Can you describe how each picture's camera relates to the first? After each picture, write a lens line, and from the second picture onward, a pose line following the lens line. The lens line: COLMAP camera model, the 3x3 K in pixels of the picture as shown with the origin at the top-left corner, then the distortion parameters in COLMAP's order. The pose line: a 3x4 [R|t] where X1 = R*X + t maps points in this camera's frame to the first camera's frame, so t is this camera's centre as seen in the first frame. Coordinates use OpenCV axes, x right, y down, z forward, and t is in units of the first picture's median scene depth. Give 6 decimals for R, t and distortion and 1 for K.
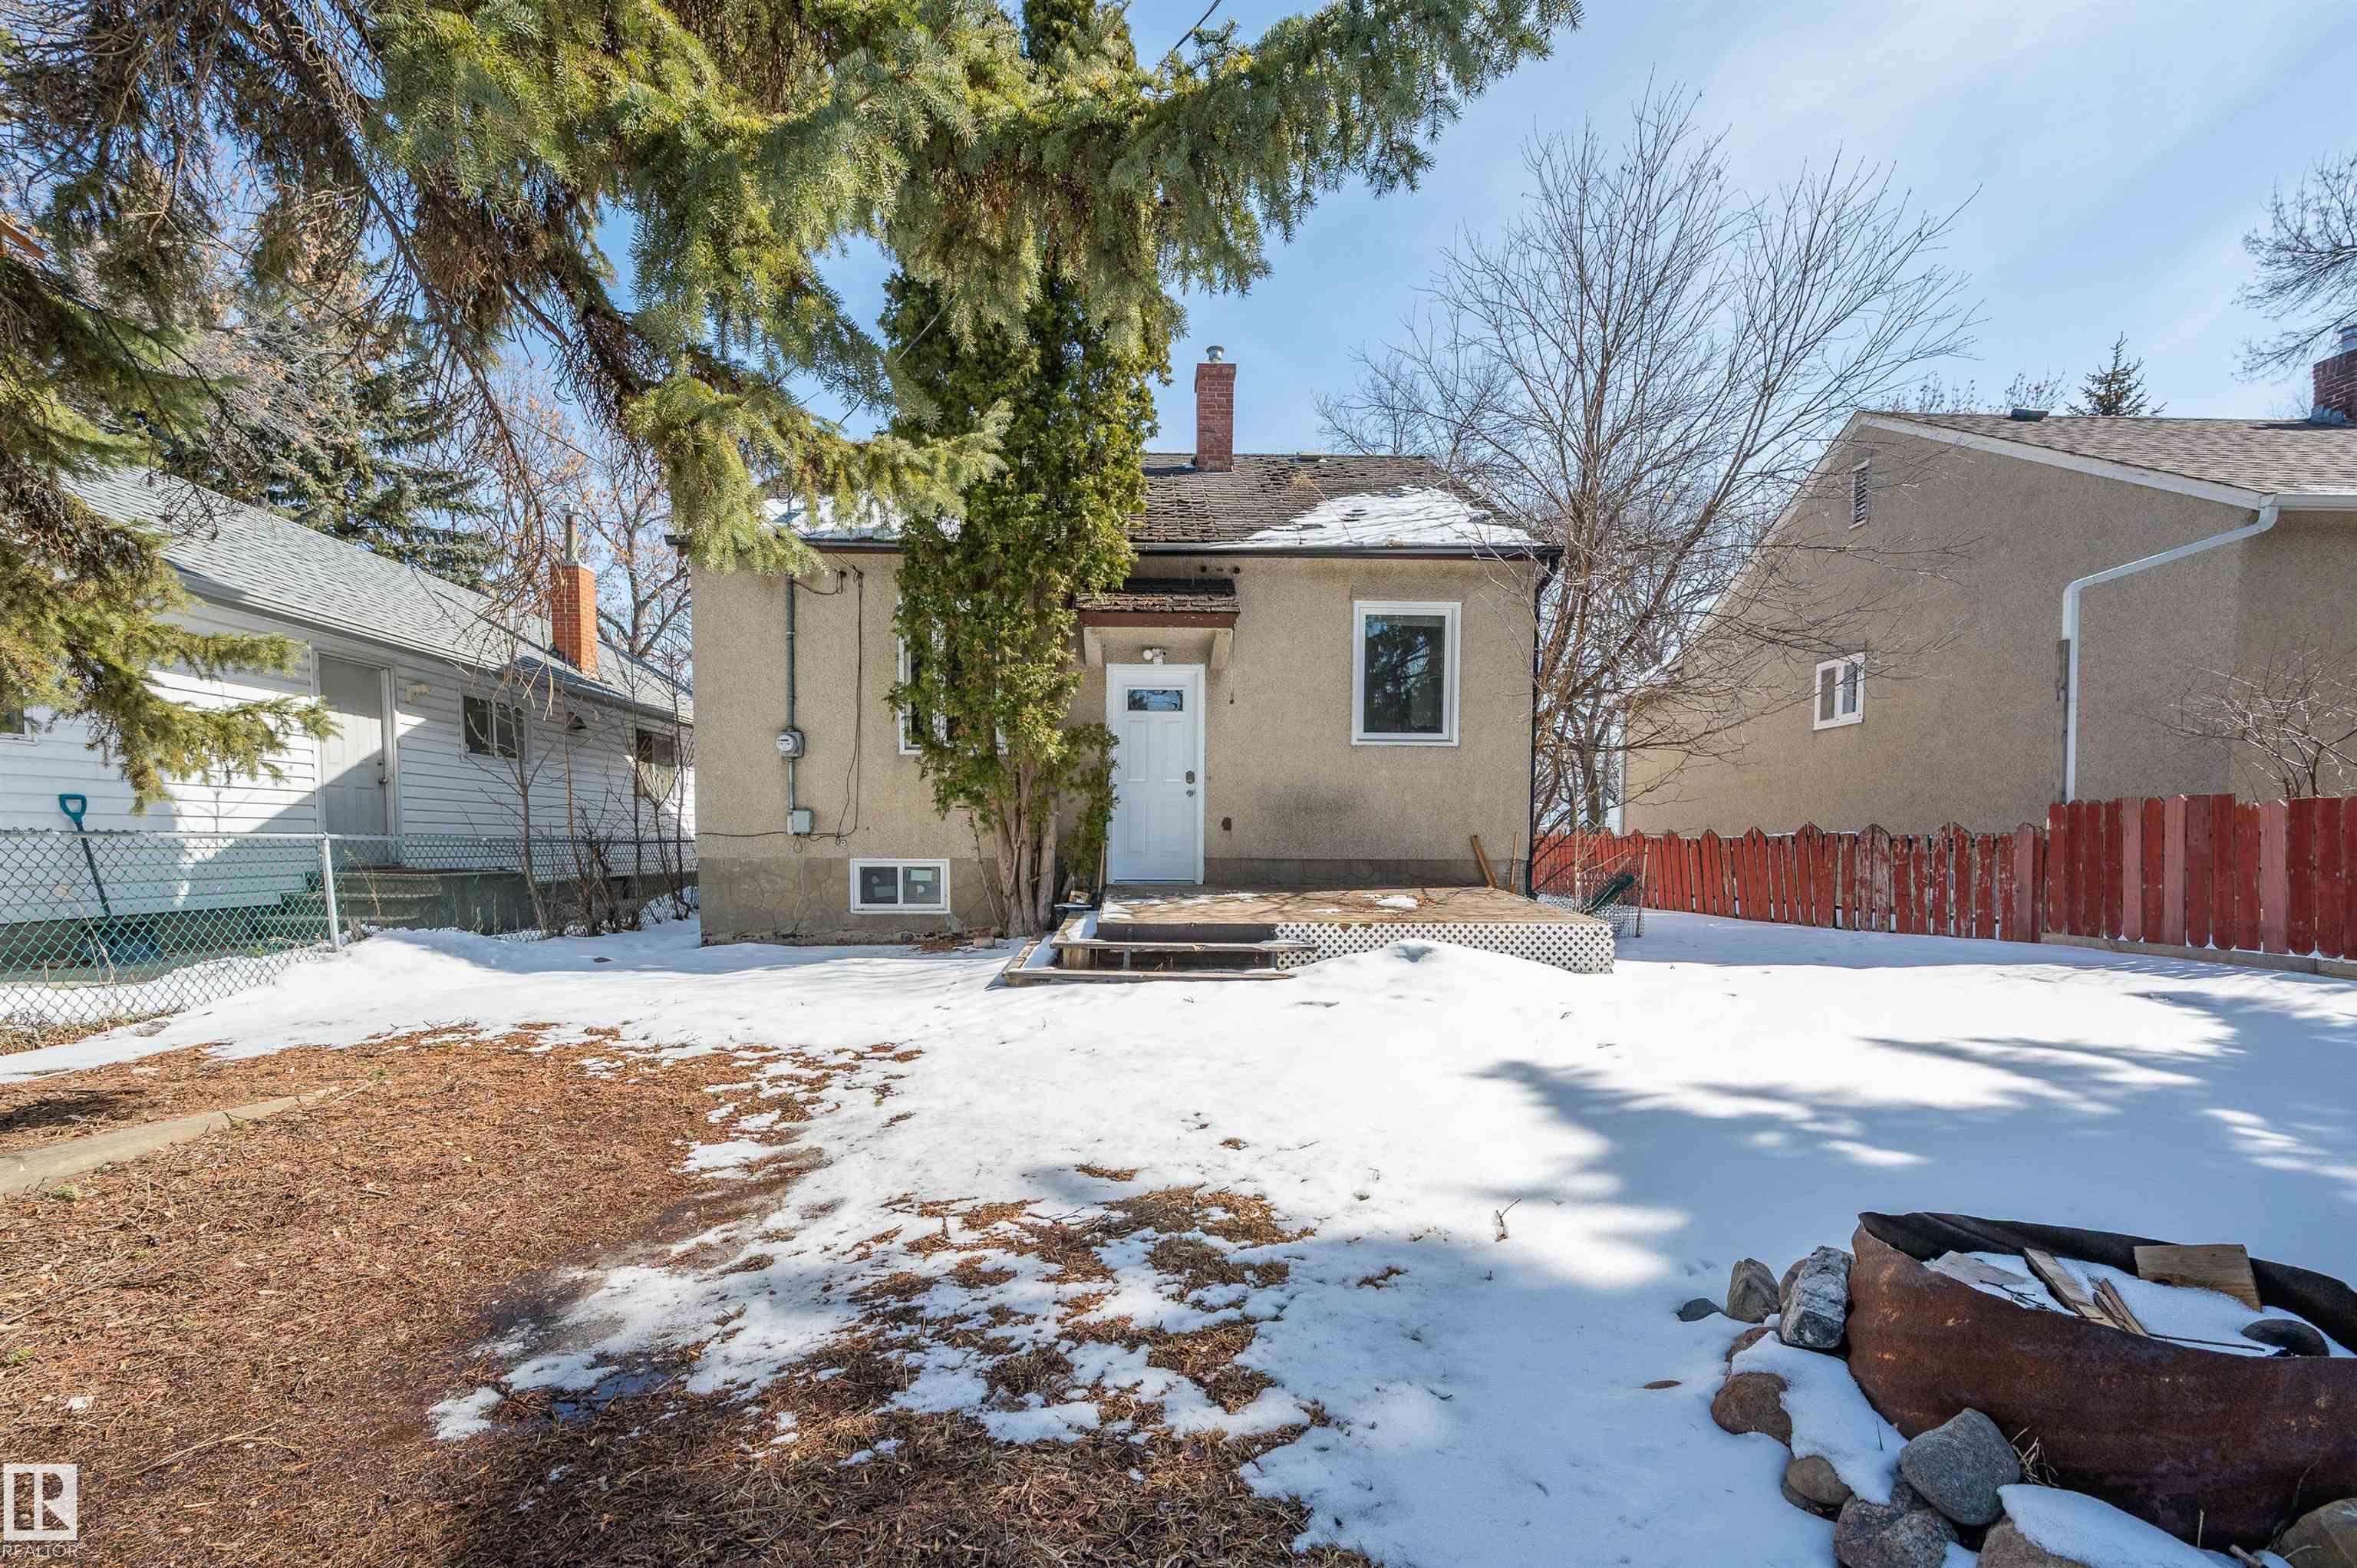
lens RADIAL K [[976.7, 0, 1175.4], [0, 976.7, 879.4], [0, 0, 1]] dist [-0.000558, -0.000005]
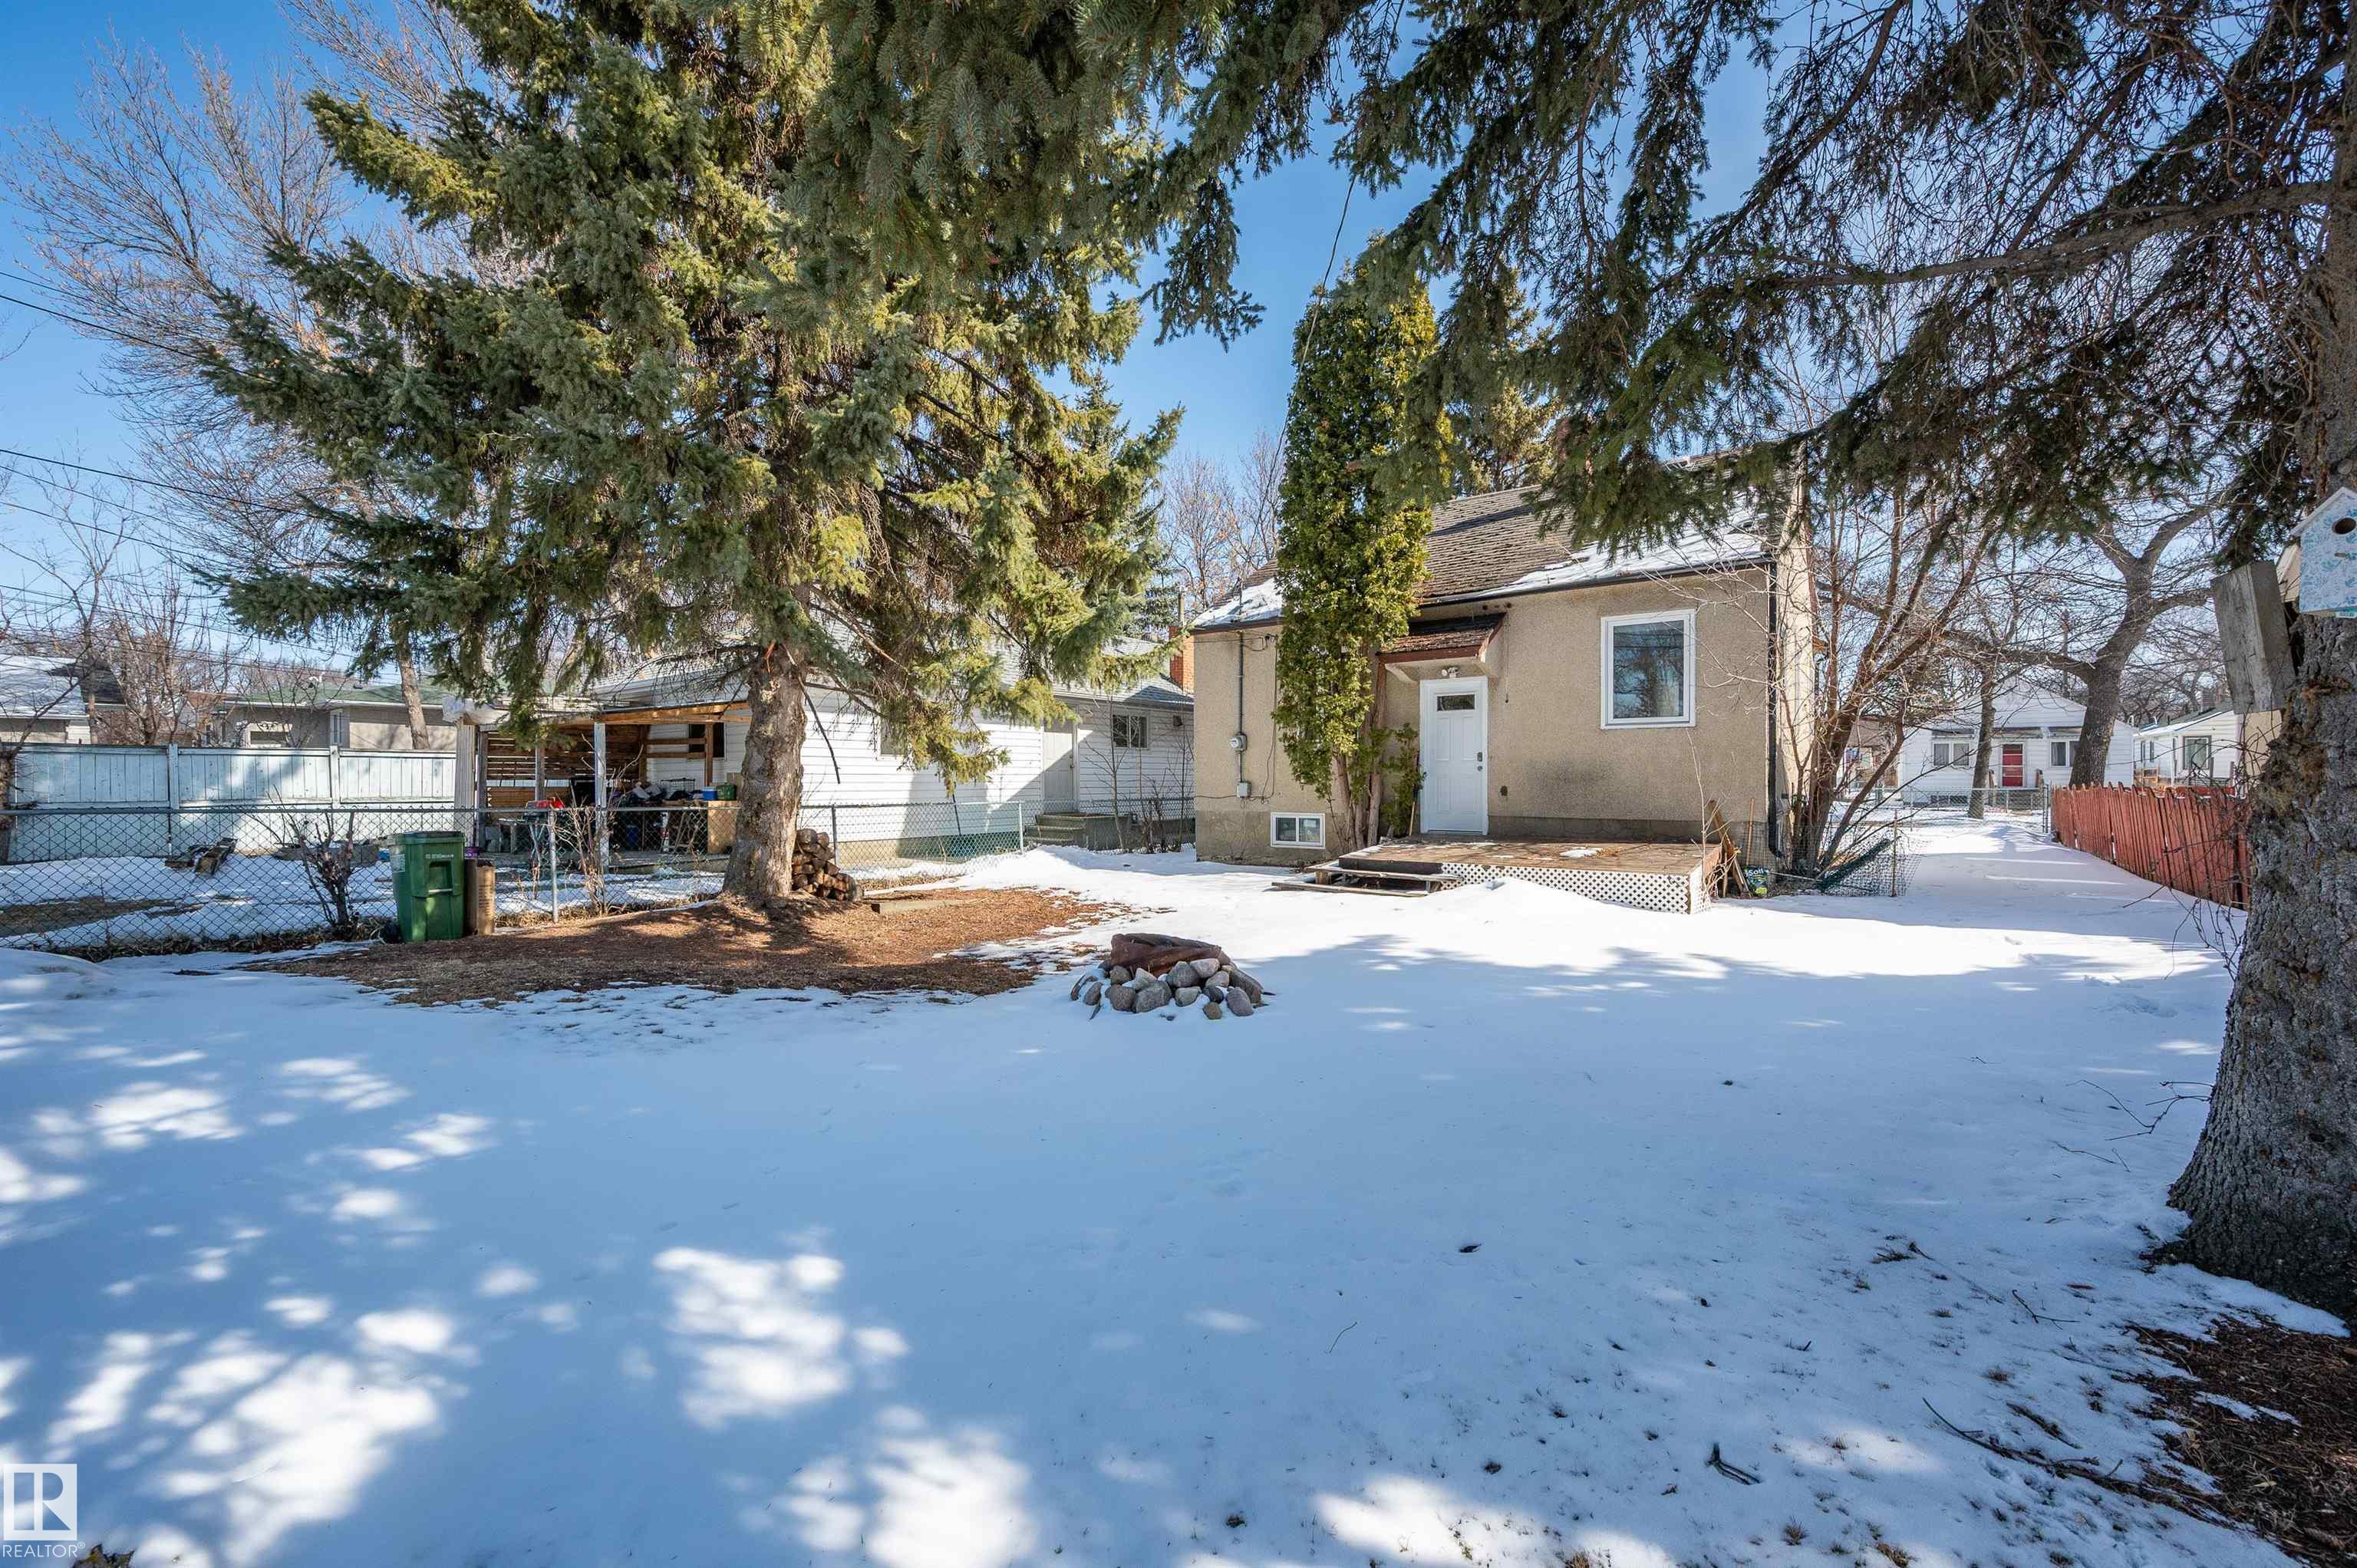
lens RADIAL K [[985.5, 0, 1178.5], [0, 985.5, 784.0], [0, 0, 1]] dist [0.000282, 0.000083]
pose [[0.774993, -0.003103, -0.631962, 0.584930], [-0.016834, 0.999532, -0.025553, -0.024416], [0.631746, 0.030442, 0.774578, -0.359121]]
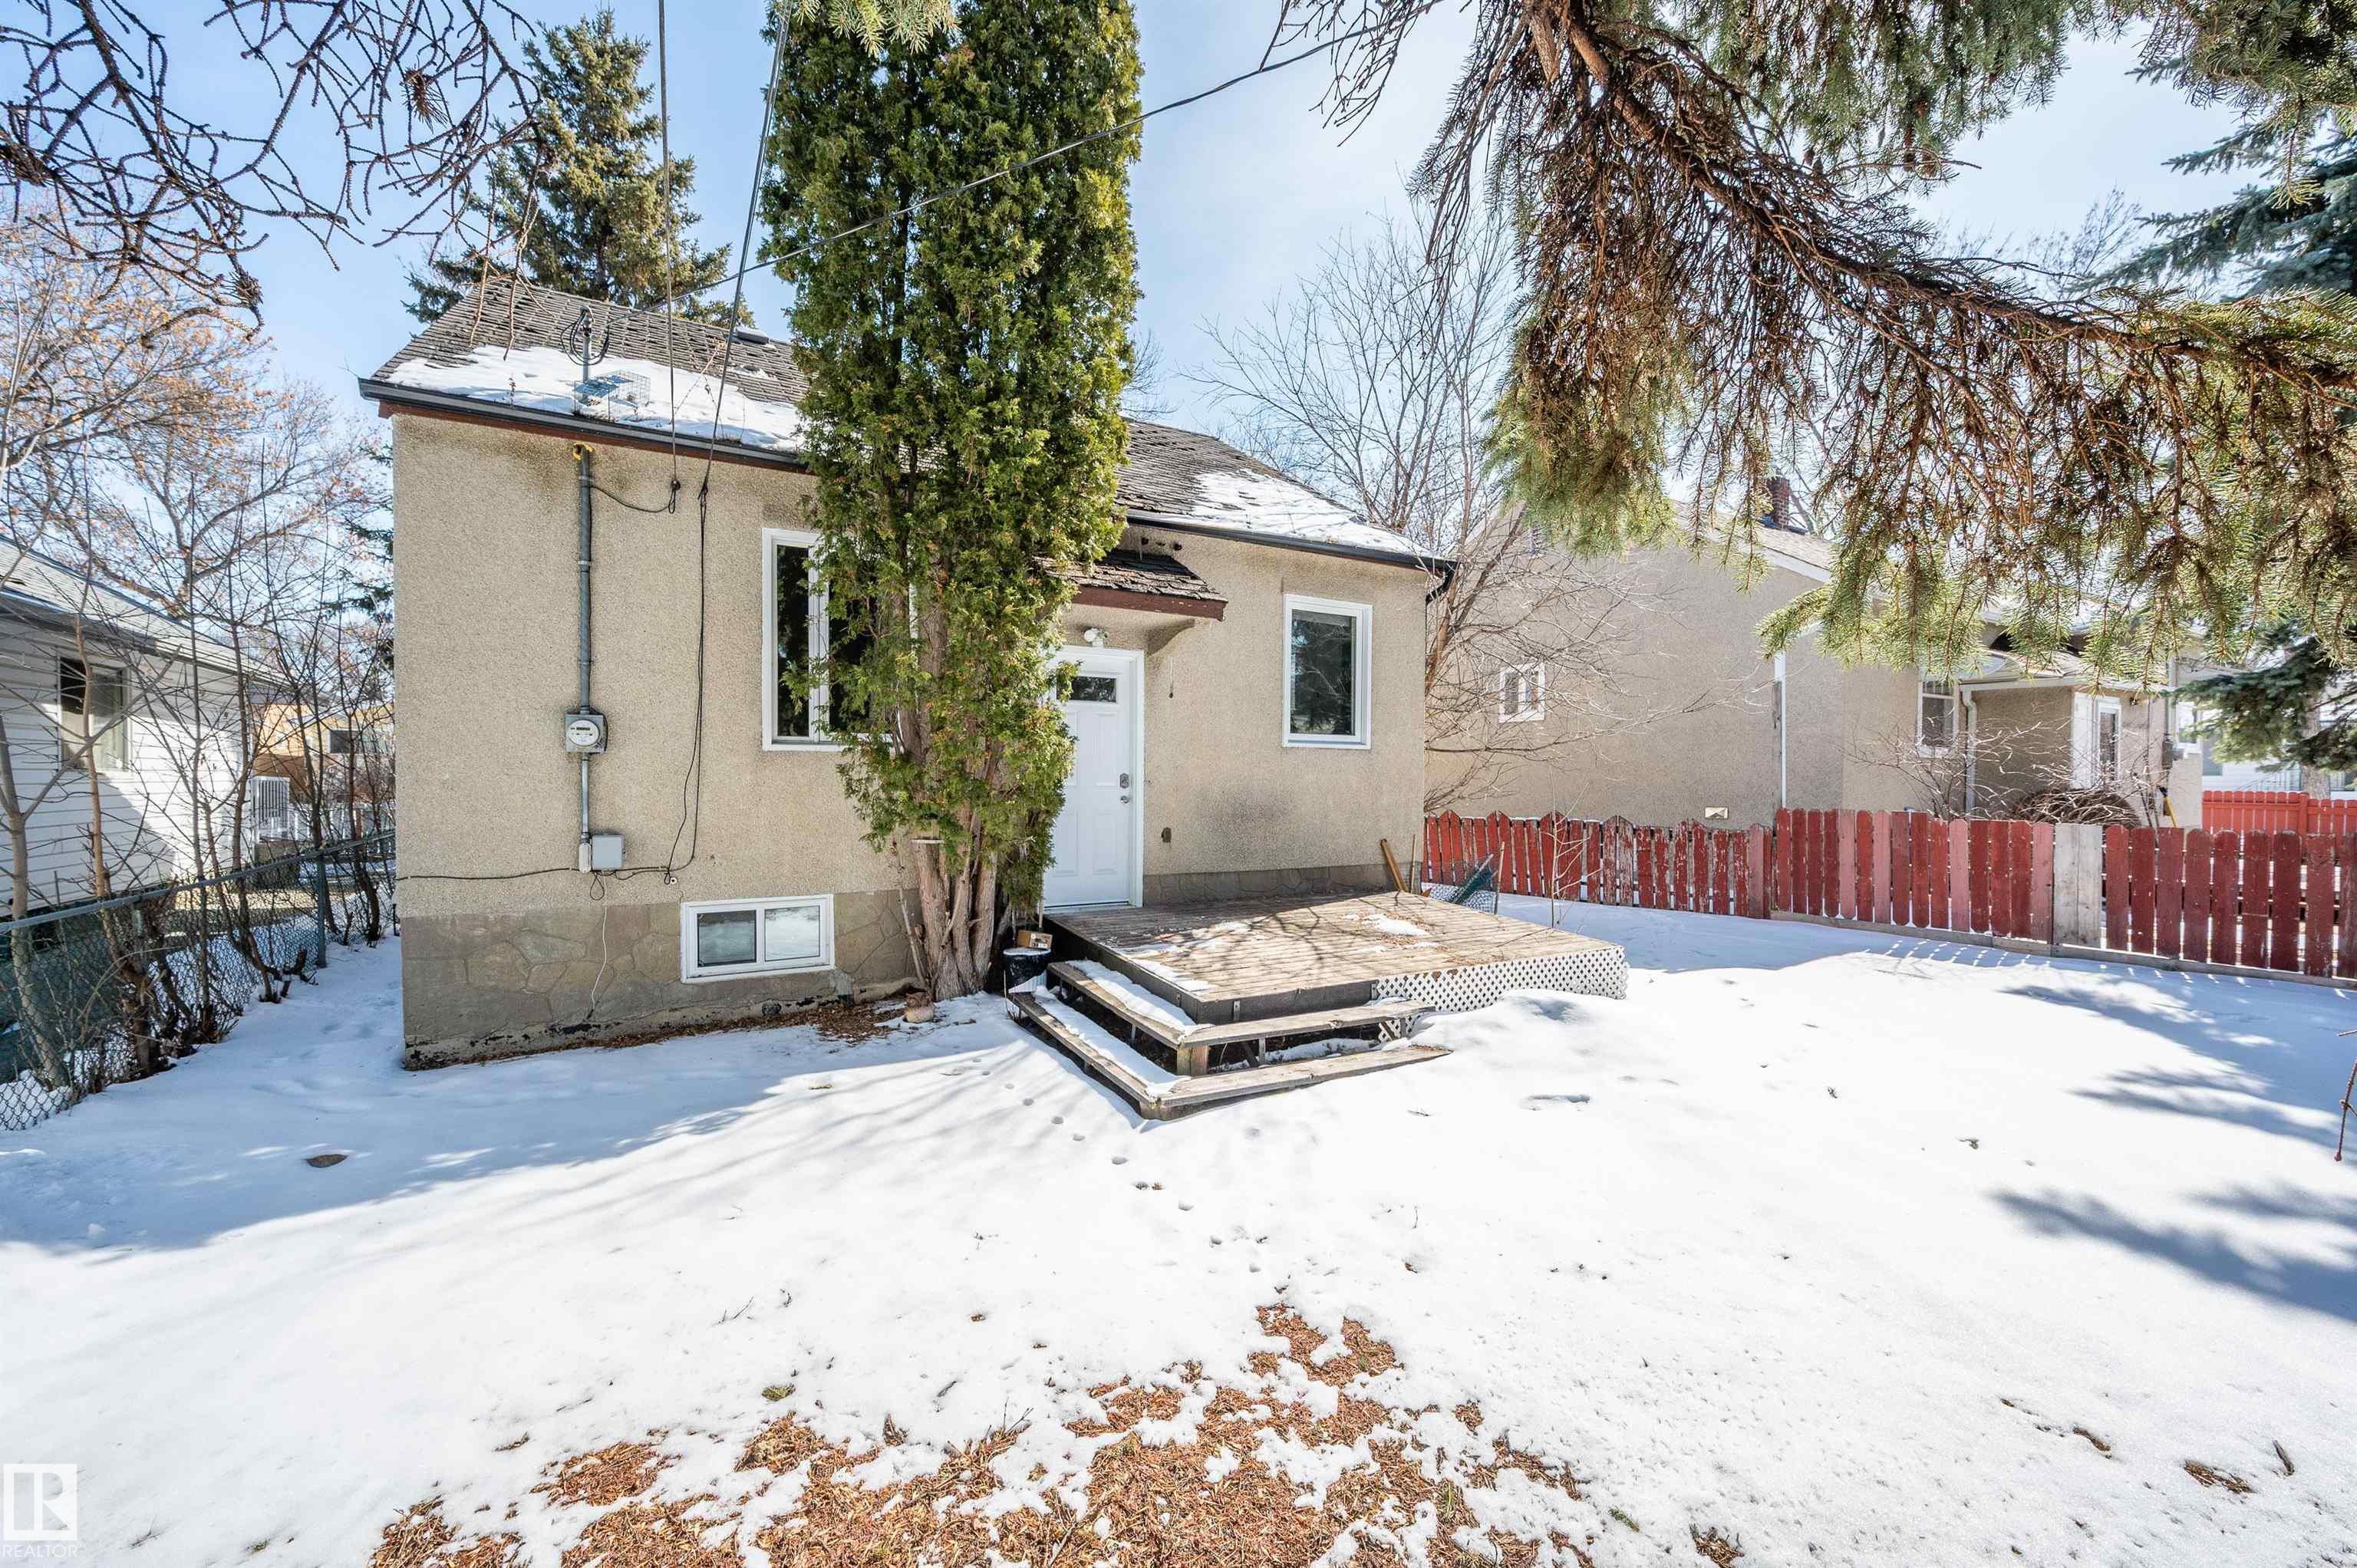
lens RADIAL K [[940.8, 0, 1178.5], [0, 940.8, 784.0], [0, 0, 1]] dist [0.001899, 0.000363]
pose [[0.880169, -0.000940, 0.474660, -0.345069], [0.012285, 0.999708, -0.020801, -0.087208], [-0.474502, 0.024139, 0.879923, 0.264355]]
